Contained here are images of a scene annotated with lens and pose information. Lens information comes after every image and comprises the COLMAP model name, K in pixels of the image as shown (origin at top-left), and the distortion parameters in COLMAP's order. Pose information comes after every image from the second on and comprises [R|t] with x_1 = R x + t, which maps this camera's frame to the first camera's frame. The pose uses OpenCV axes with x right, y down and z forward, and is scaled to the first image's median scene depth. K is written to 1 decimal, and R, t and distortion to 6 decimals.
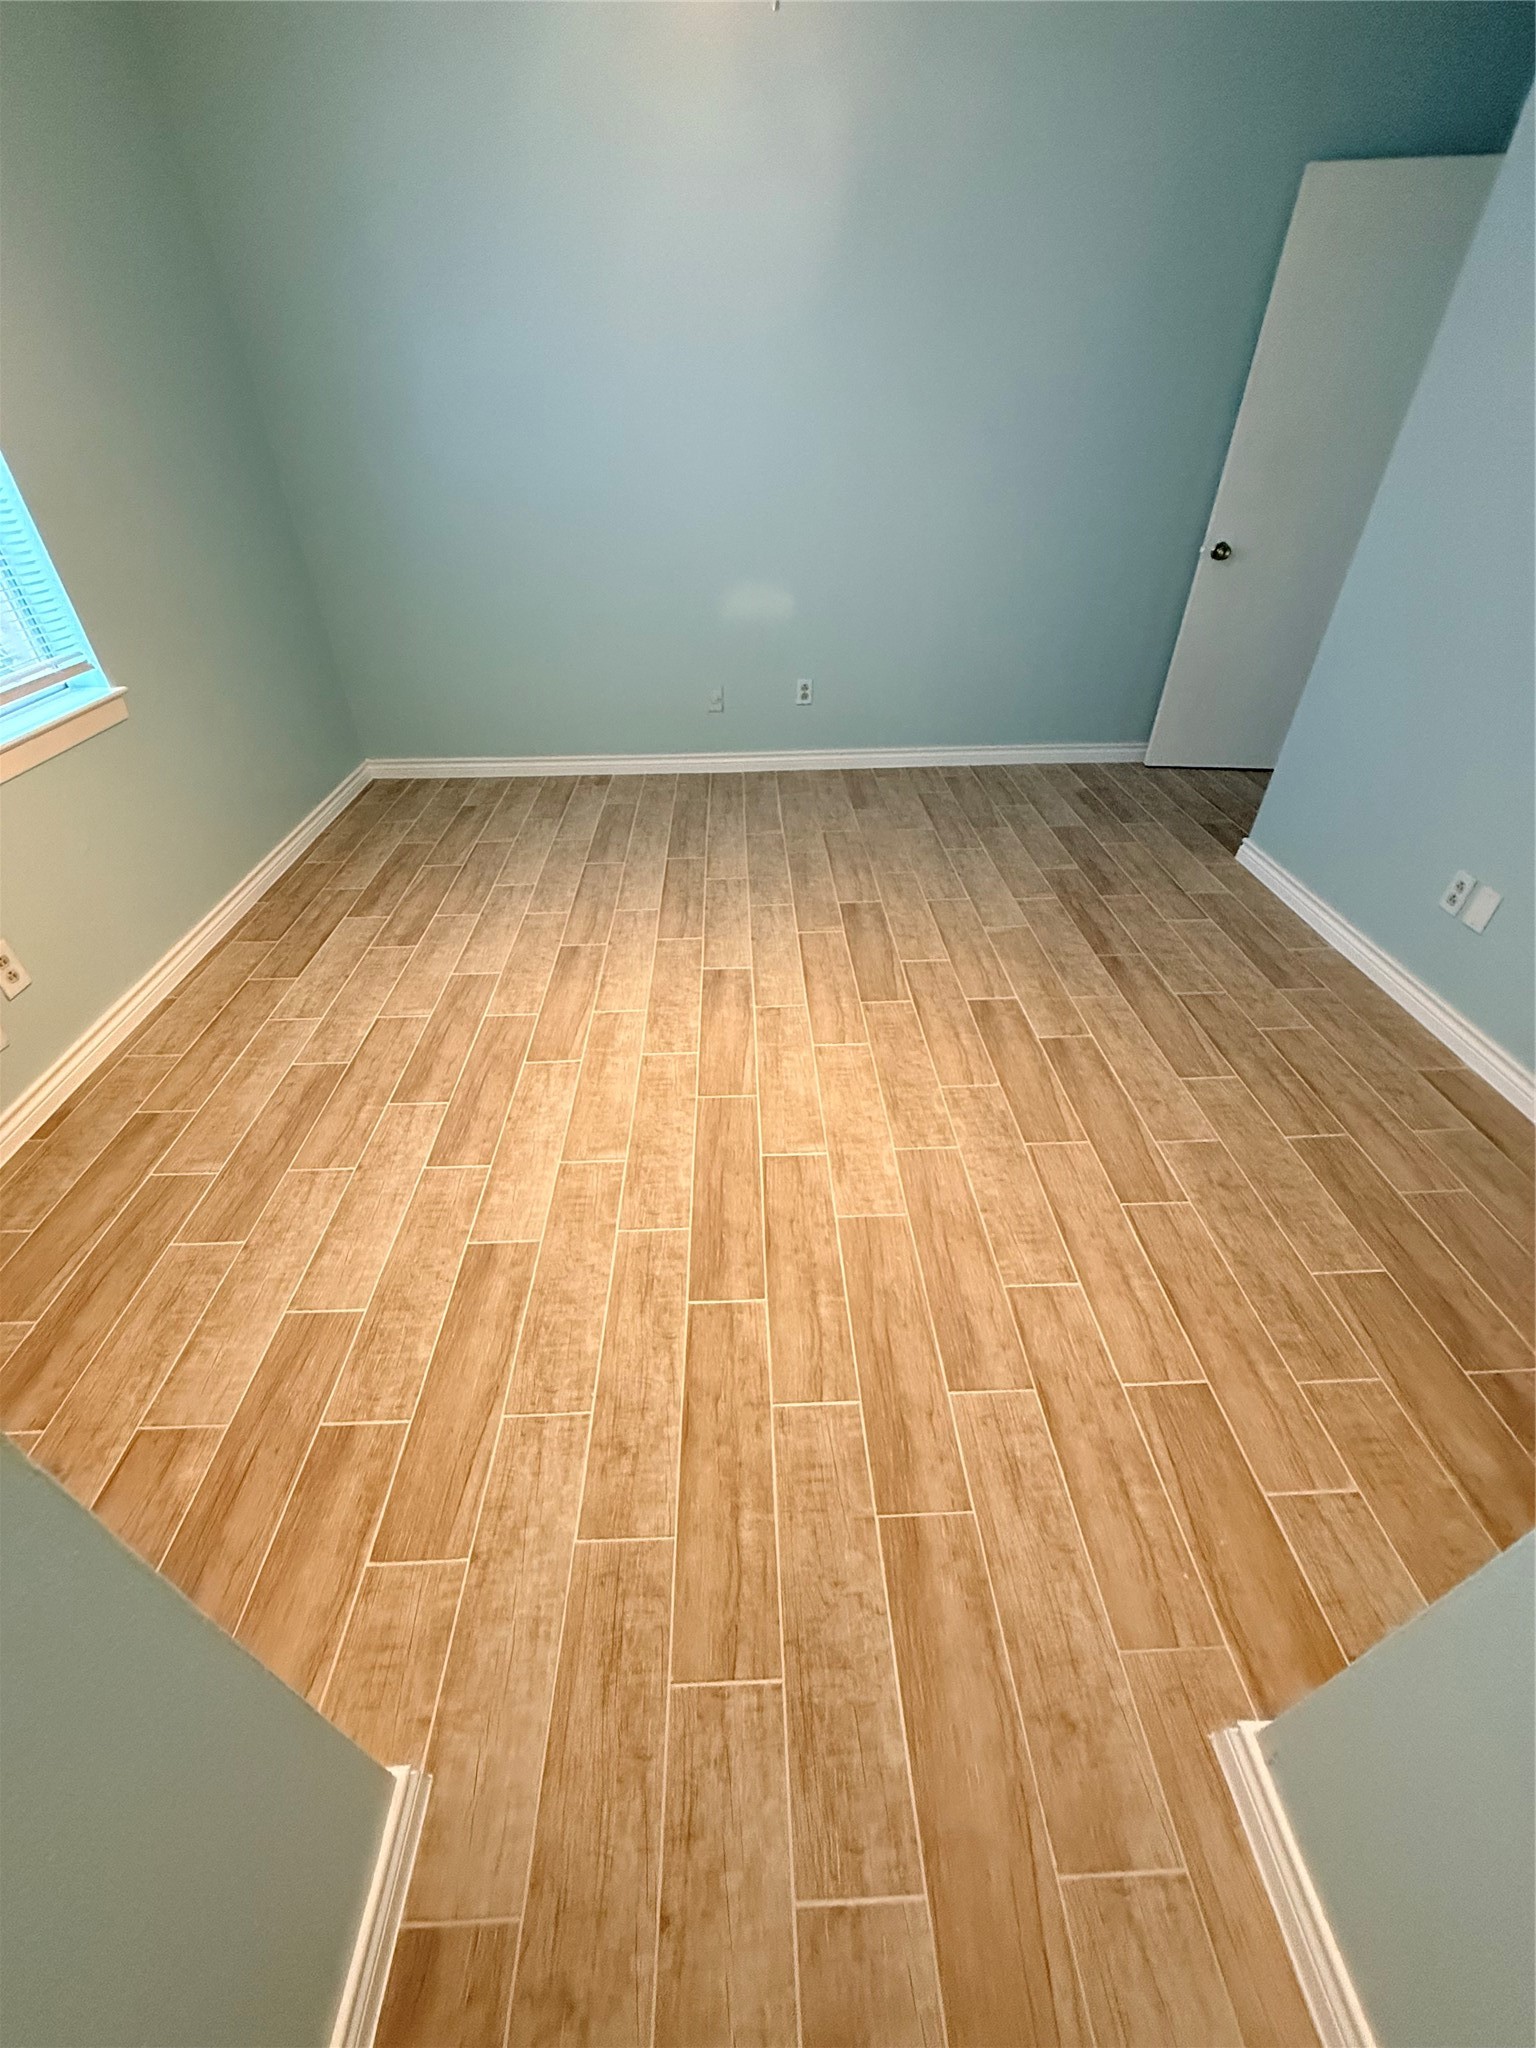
lens RADIAL K [[815.3, 0, 763.4], [0, 815.3, 1025.7], [0, 0, 1]] dist [-0.001463, -0.000437]
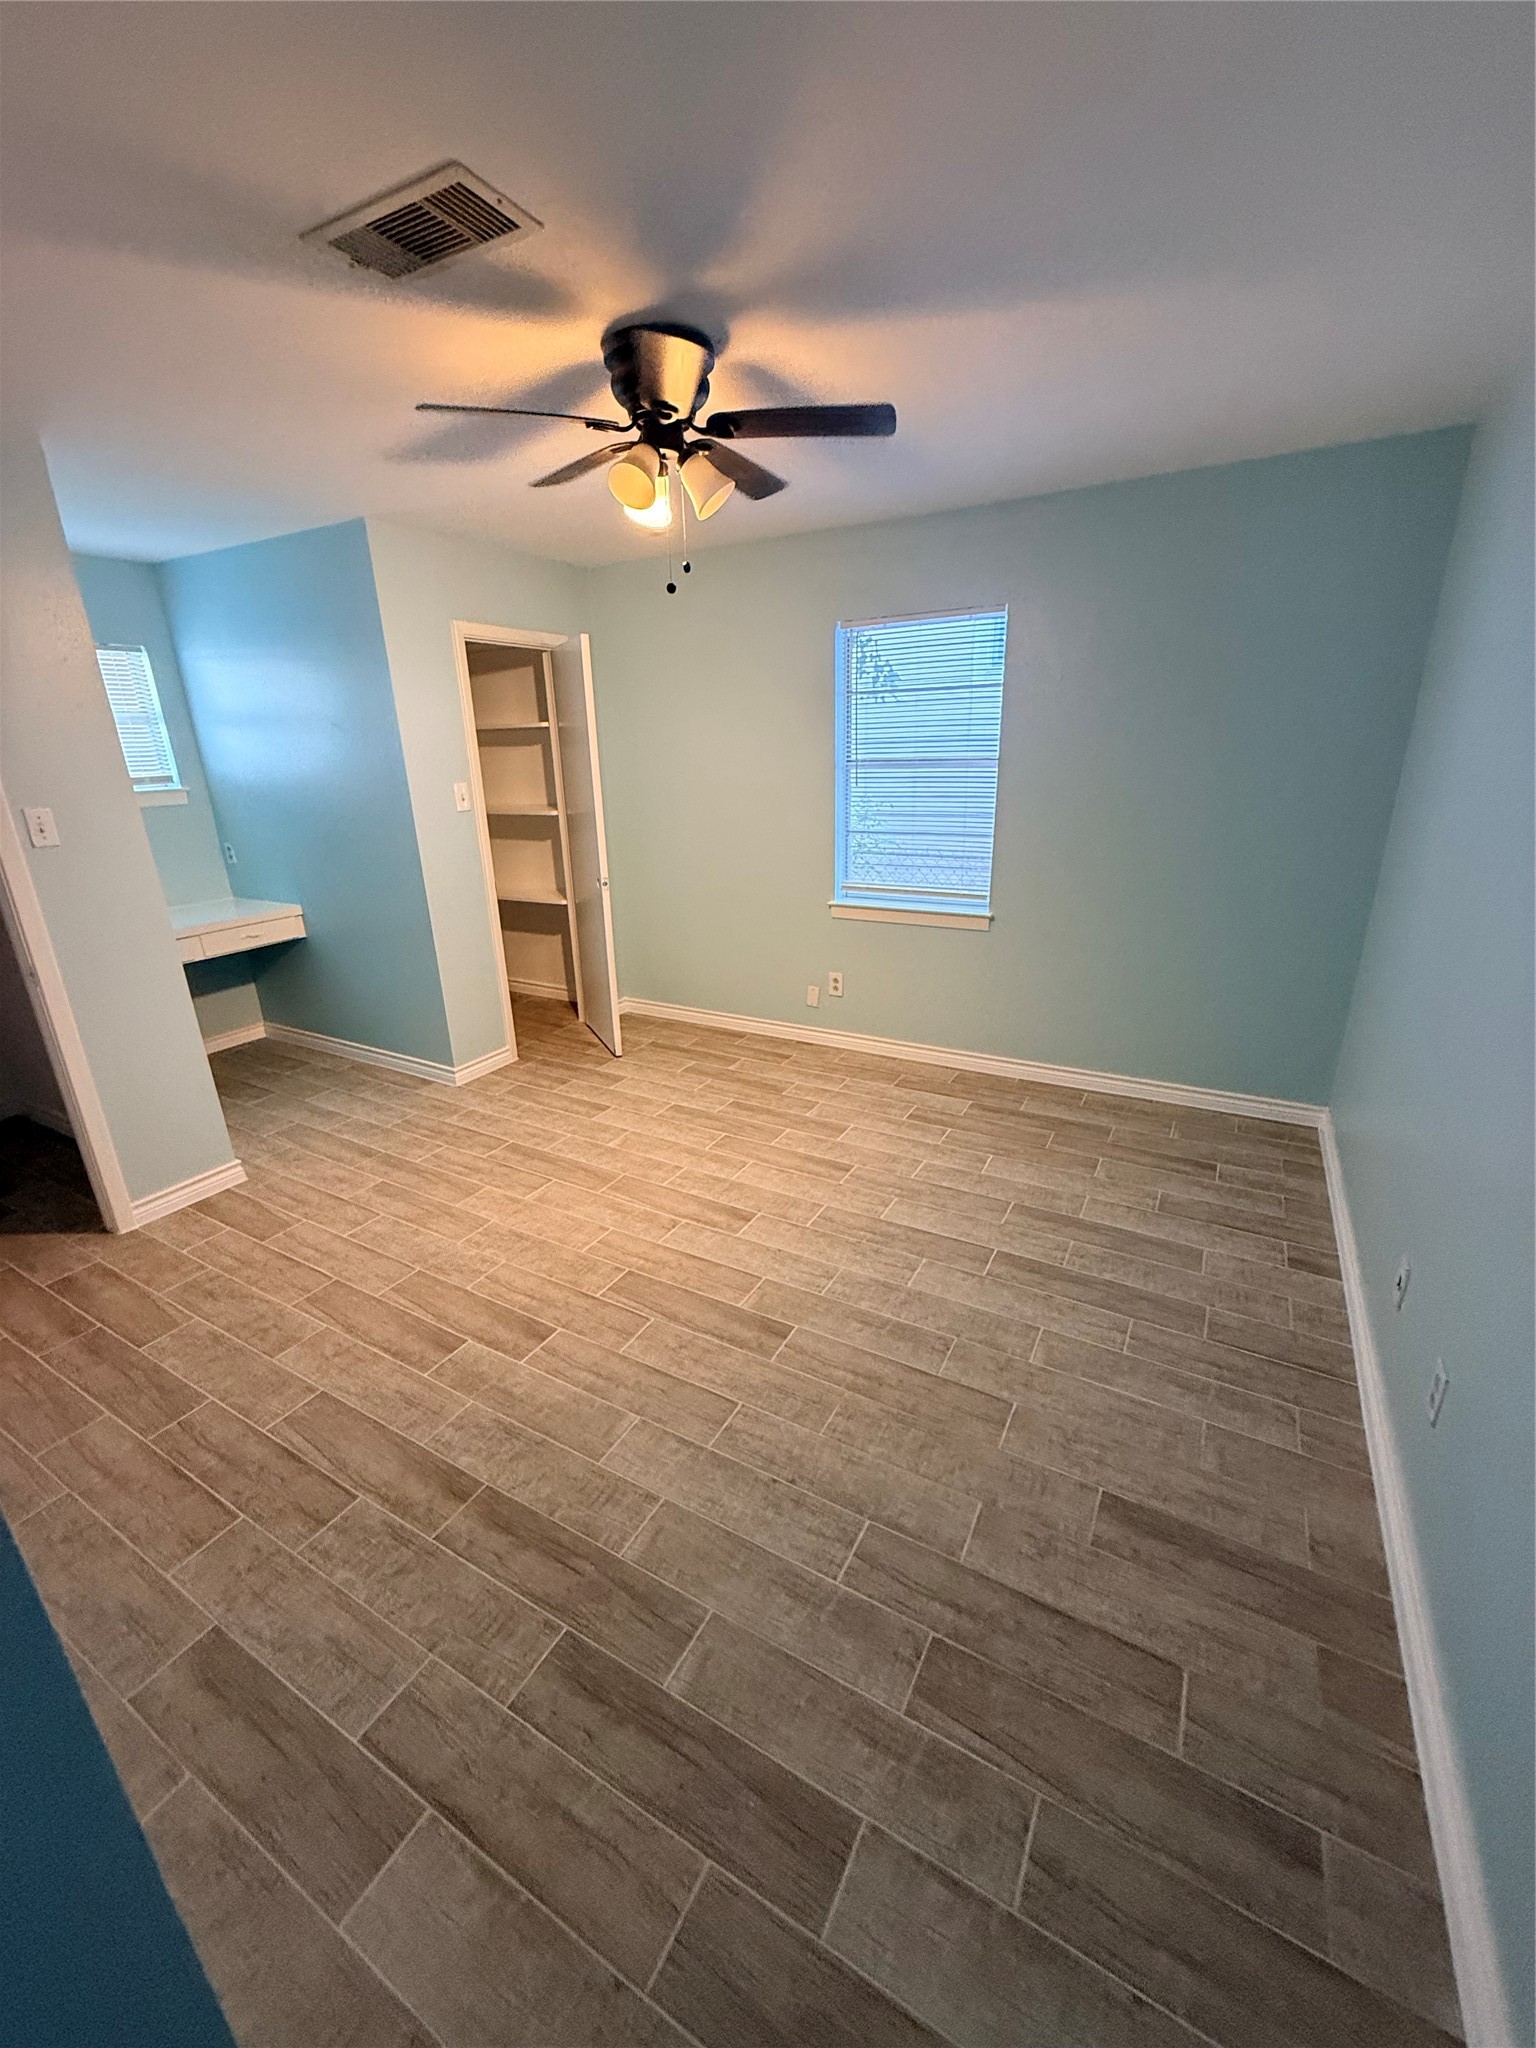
lens RADIAL K [[815.3, 0, 763.4], [0, 815.3, 1025.7], [0, 0, 1]] dist [-0.001463, -0.000437]
pose [[-0.524805, 0.297002, -0.797728, 0.831814], [-0.489934, 0.660973, 0.568402, -0.989916], [0.696092, 0.689134, -0.201371, 1.186191]]
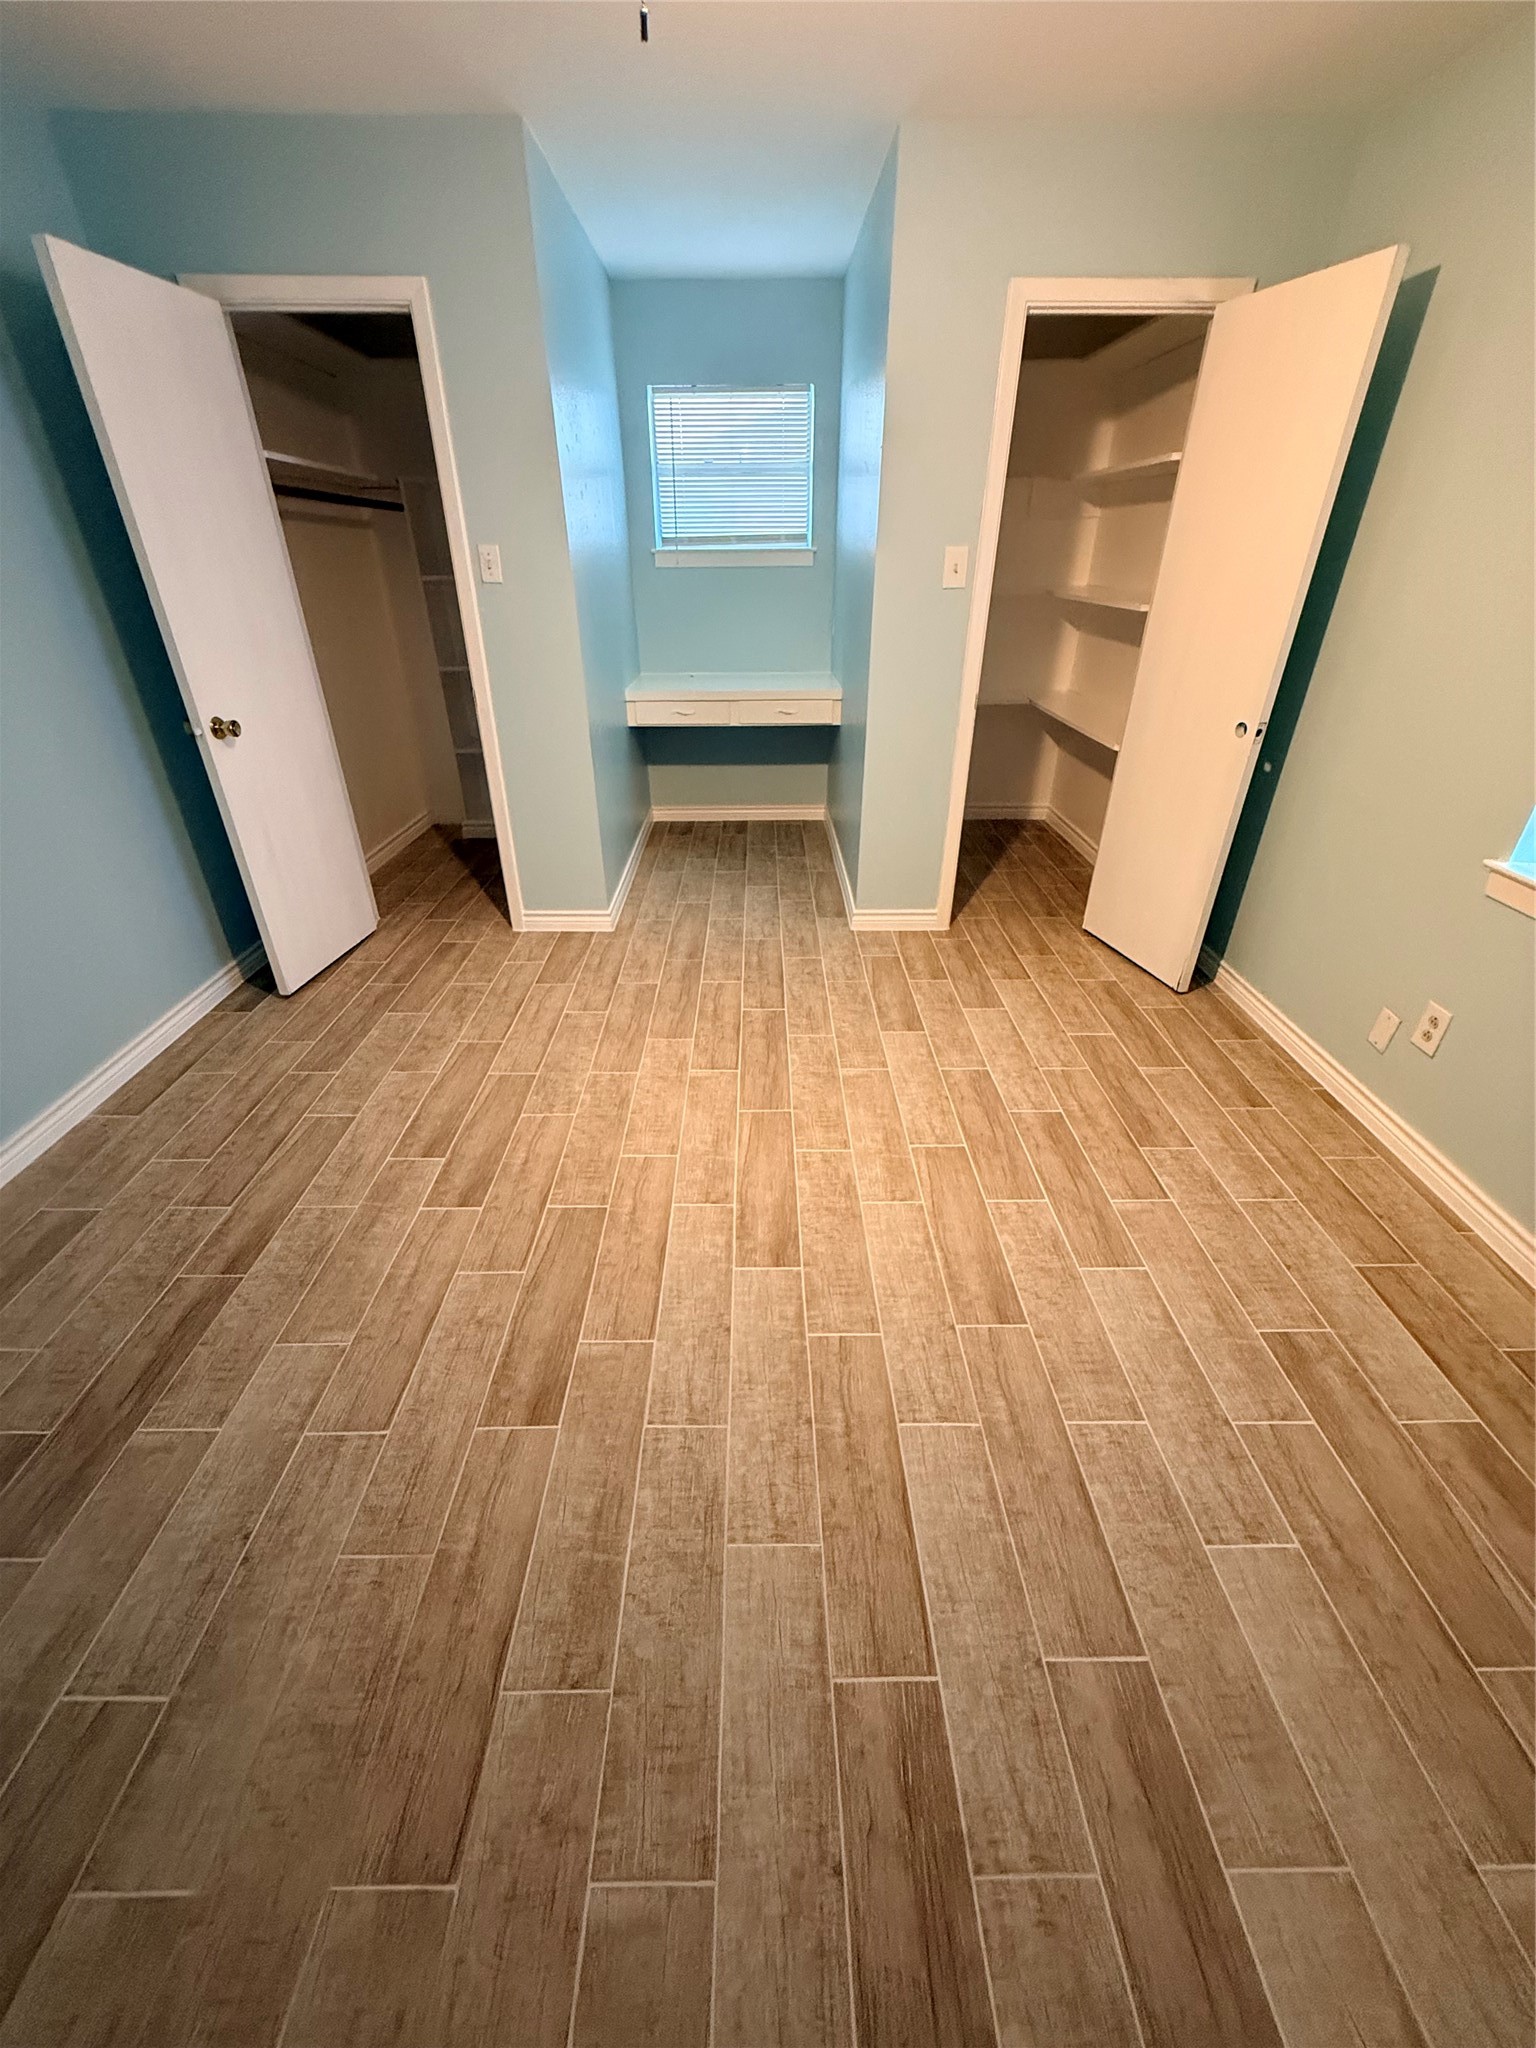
lens RADIAL K [[817.0, 0, 763.5], [0, 817.0, 1023.9], [0, 0, 1]] dist [-0.000932, -0.000169]
pose [[-0.999575, -0.006077, 0.028500, -0.068072], [0.023942, 0.386272, 0.922074, -0.930233], [-0.016612, 0.922365, -0.385962, 1.219401]]
